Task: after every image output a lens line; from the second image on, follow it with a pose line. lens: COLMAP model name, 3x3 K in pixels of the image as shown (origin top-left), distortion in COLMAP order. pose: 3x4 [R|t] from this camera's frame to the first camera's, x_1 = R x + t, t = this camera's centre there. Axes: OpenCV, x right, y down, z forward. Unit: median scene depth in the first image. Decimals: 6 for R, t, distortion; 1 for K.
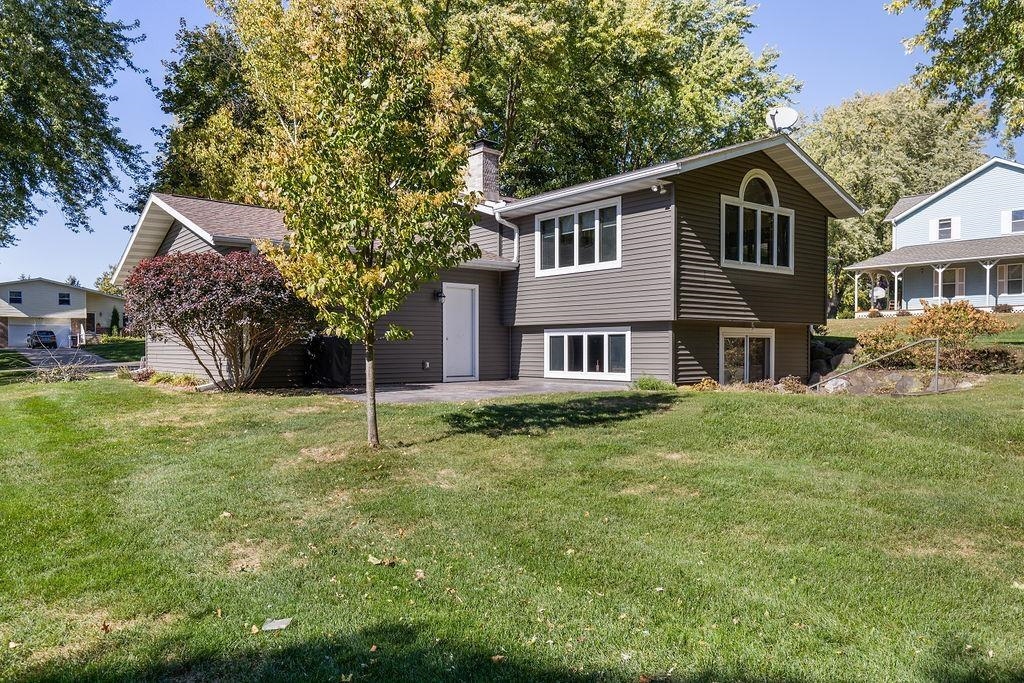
lens RADIAL K [[748.7, 0, 509.8], [0, 748.7, 347.5], [0, 0, 1]] dist [0.000716, 0.003367]
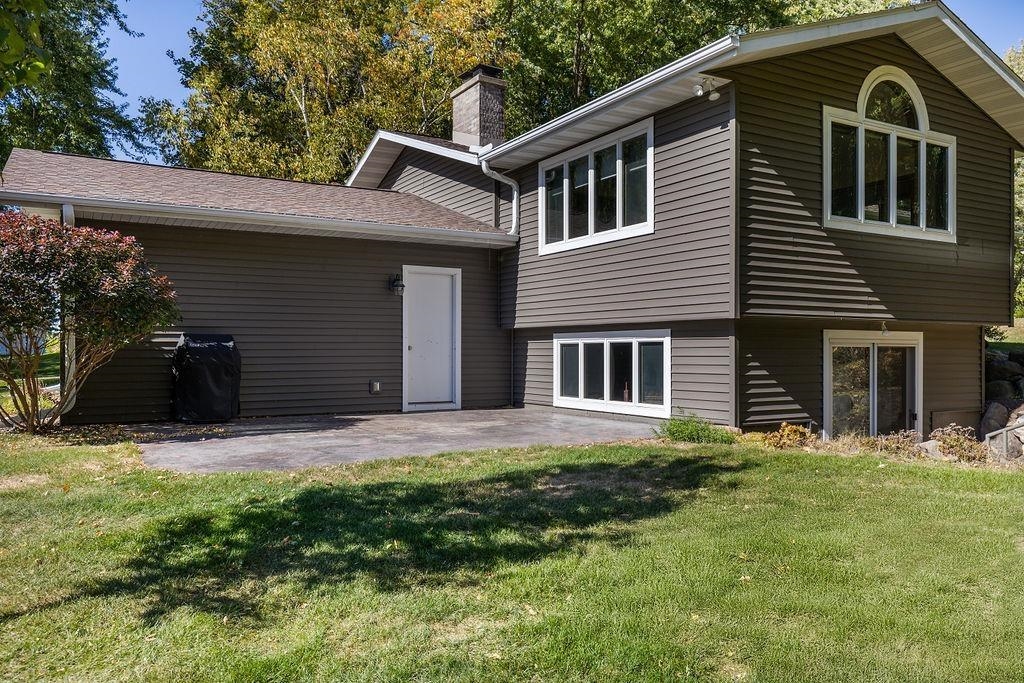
lens RADIAL K [[776.7, 0, 514.4], [0, 776.7, 336.2], [0, 0, 1]] dist [0.005123, 0.001049]
pose [[0.989013, -0.000952, -0.147828, 0.121753], [-0.001839, 0.999823, -0.018739, -0.009602], [0.147820, 0.018805, 0.988836, 0.334048]]
